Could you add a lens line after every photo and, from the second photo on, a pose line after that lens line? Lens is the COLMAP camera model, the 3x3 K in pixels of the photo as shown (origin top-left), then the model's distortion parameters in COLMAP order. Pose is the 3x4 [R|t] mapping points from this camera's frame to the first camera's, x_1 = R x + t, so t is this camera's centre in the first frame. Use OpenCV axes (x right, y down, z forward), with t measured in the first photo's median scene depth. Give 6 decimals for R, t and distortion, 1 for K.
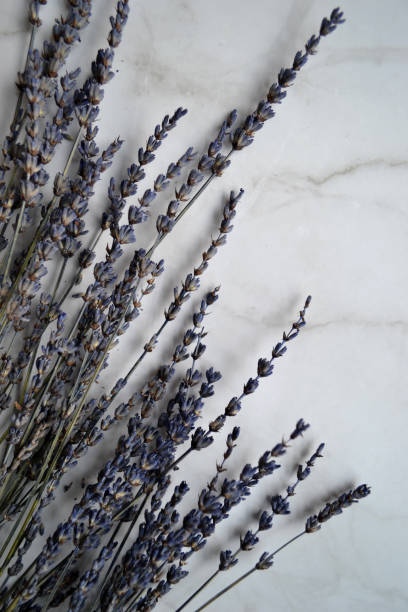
lens RADIAL K [[441.6, 0, 204.0], [0, 441.6, 306.0], [0, 0, 1]] dist [-0.000467, -0.001346]
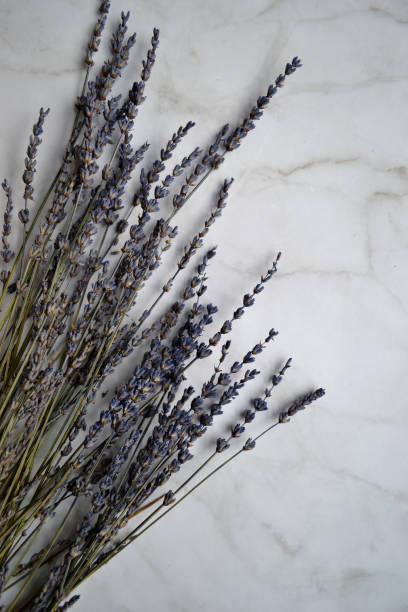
lens RADIAL K [[441.6, 0, 204.0], [0, 441.6, 306.0], [0, 0, 1]] dist [-0.000467, -0.001346]
pose [[0.999904, 0.004158, 0.013246, -0.023807], [-0.003404, 0.998400, -0.056450, 0.231506], [-0.013459, 0.056399, 0.998318, -0.405298]]
